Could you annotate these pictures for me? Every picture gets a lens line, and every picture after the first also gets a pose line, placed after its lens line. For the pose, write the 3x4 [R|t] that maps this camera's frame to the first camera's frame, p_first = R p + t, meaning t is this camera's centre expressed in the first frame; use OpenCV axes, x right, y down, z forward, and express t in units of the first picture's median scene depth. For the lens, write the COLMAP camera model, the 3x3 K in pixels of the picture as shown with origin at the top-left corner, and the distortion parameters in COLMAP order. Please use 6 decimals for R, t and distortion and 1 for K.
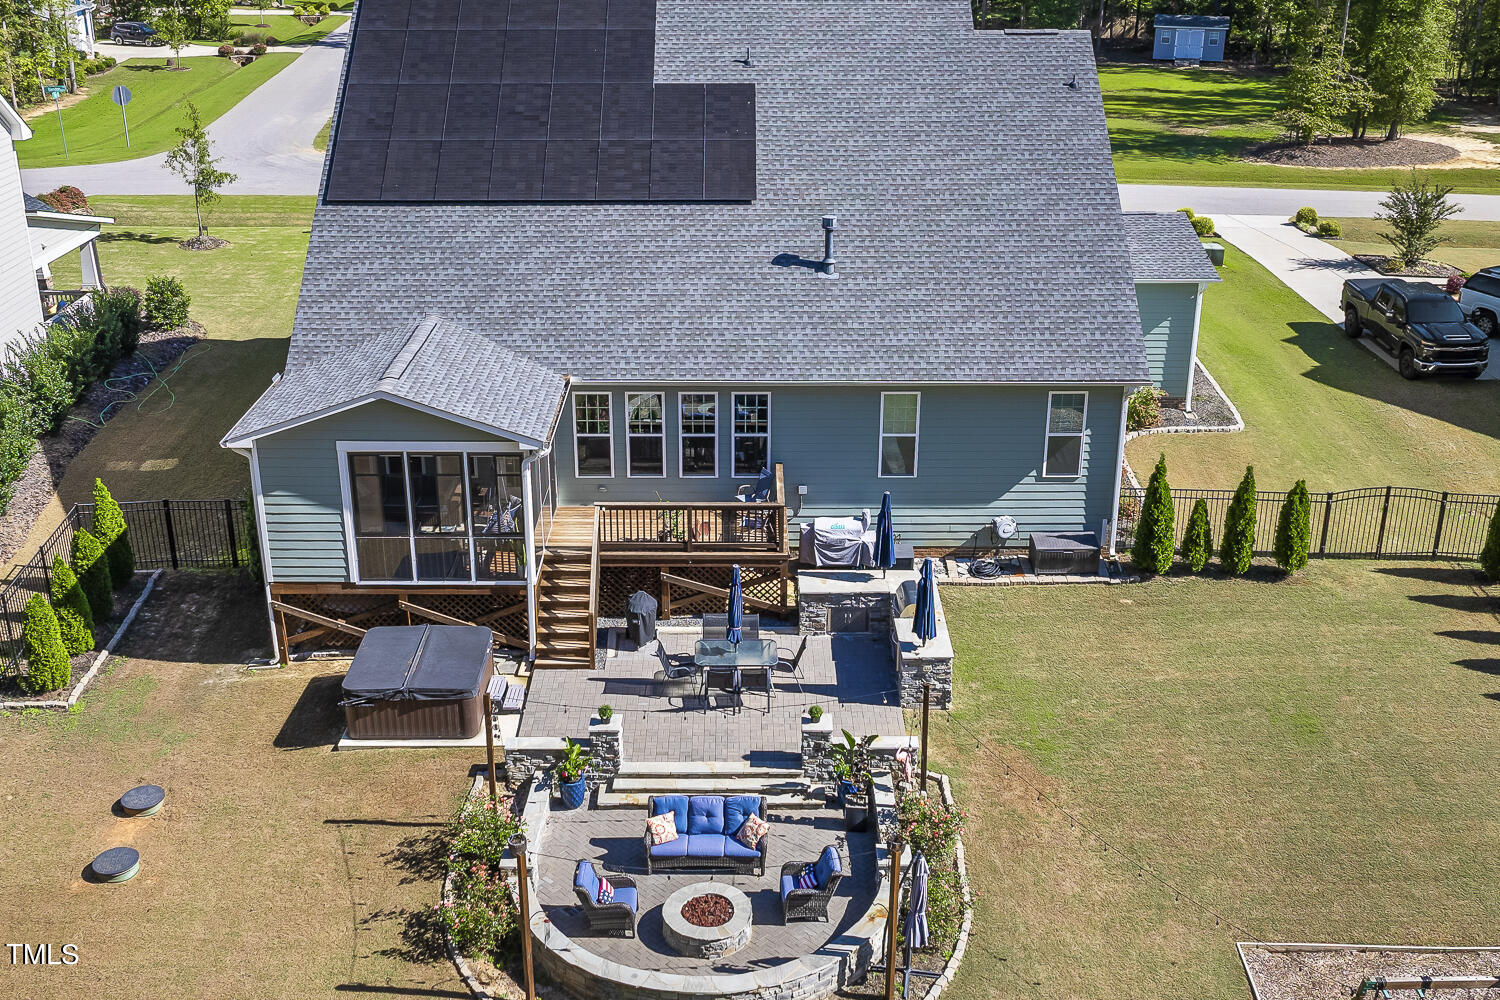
lens RADIAL K [[1553.8, 0, 750.3], [0, 1553.8, 471.3], [0, 0, 1]] dist [-0.005916, -0.041644]
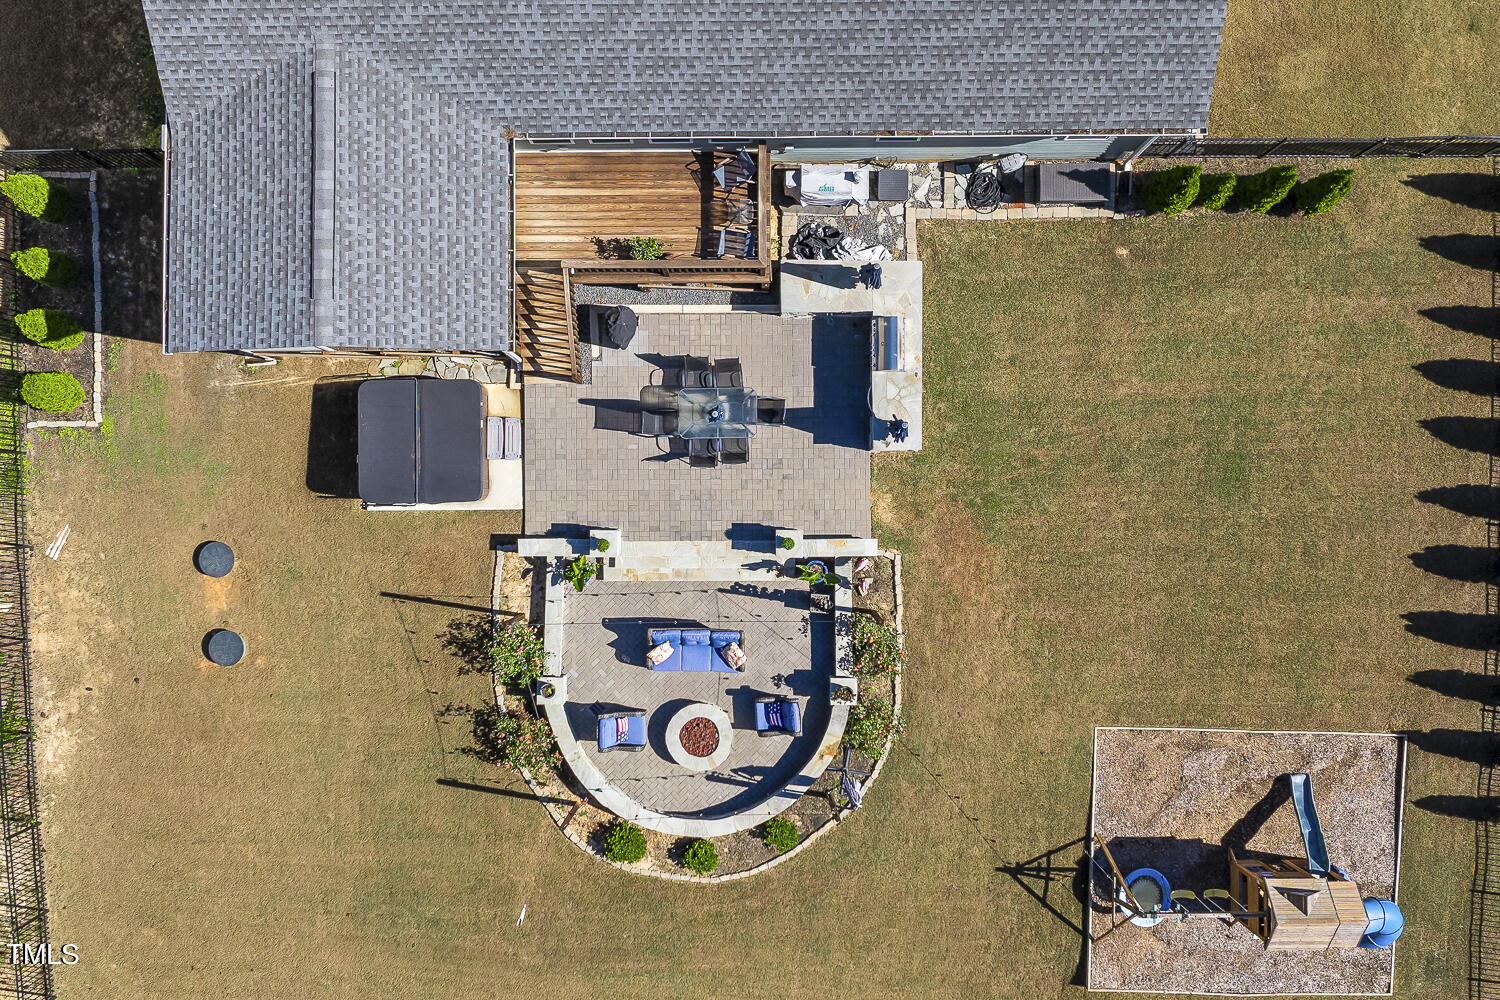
lens RADIAL K [[1553.8, 0, 750.3], [0, 1553.8, 471.3], [0, 0, 1]] dist [-0.005916, -0.041644]
pose [[0.999994, -0.000028, -0.003604, 0.015093], [0.003327, 0.391973, 0.919971, -0.749971], [0.001387, -0.919977, 0.391971, 0.497978]]
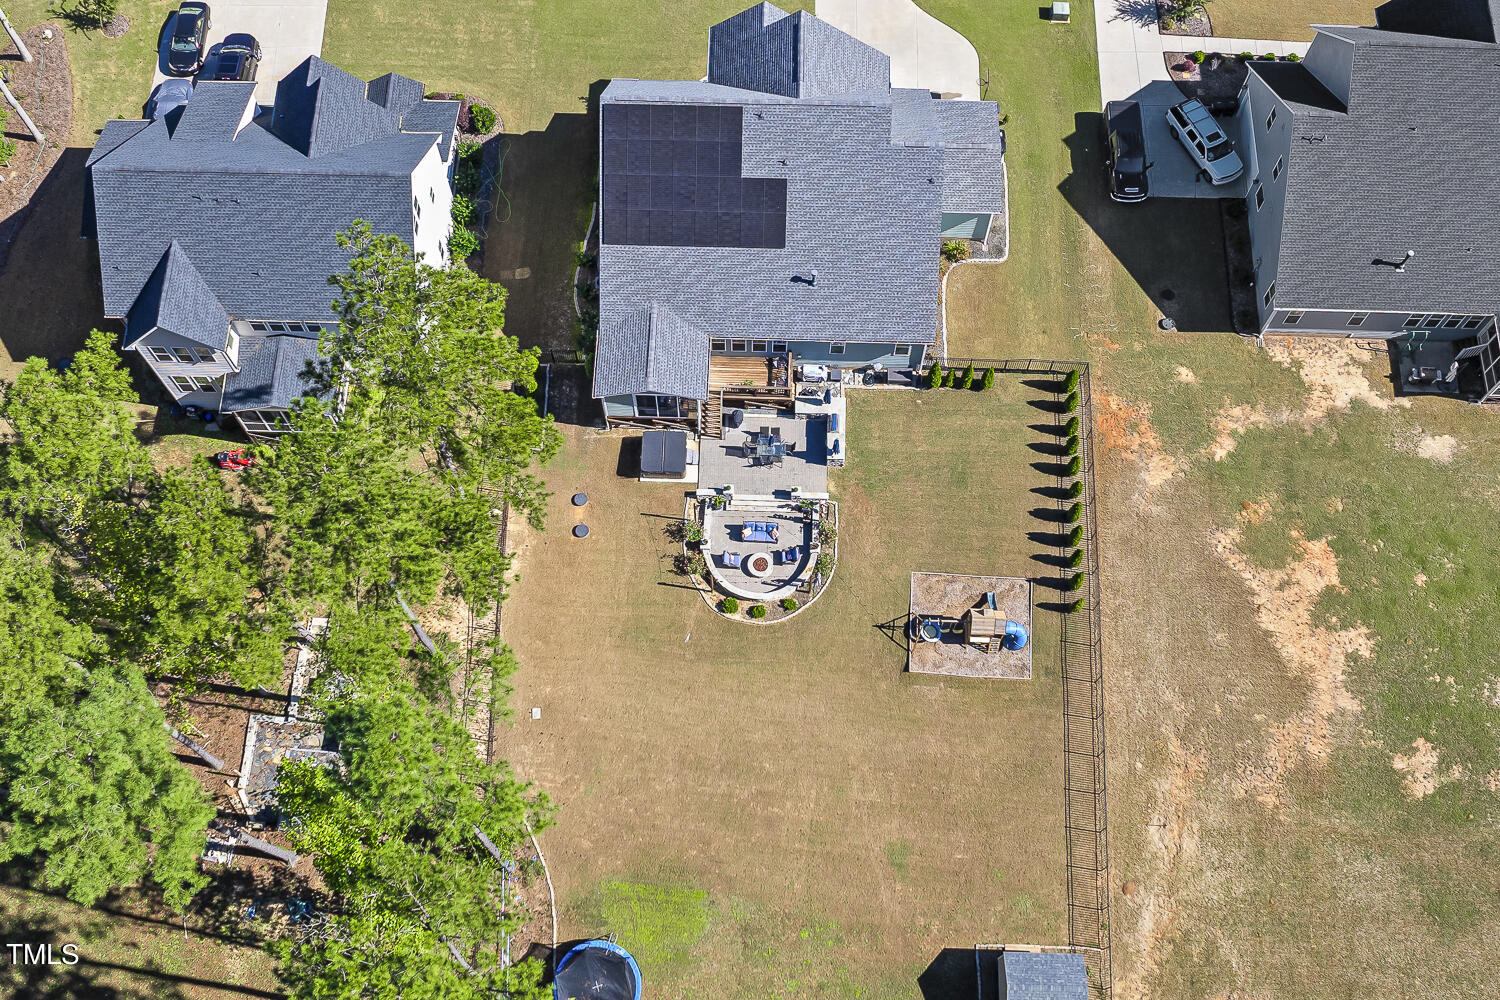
lens RADIAL K [[1553.8, 0, 750.3], [0, 1553.8, 471.3], [0, 0, 1]] dist [-0.005916, -0.041644]
pose [[0.999402, 0.031729, -0.013780, -0.006377], [-0.012513, 0.702984, 0.711096, -1.724168], [0.032249, -0.710498, 0.702960, -0.966747]]
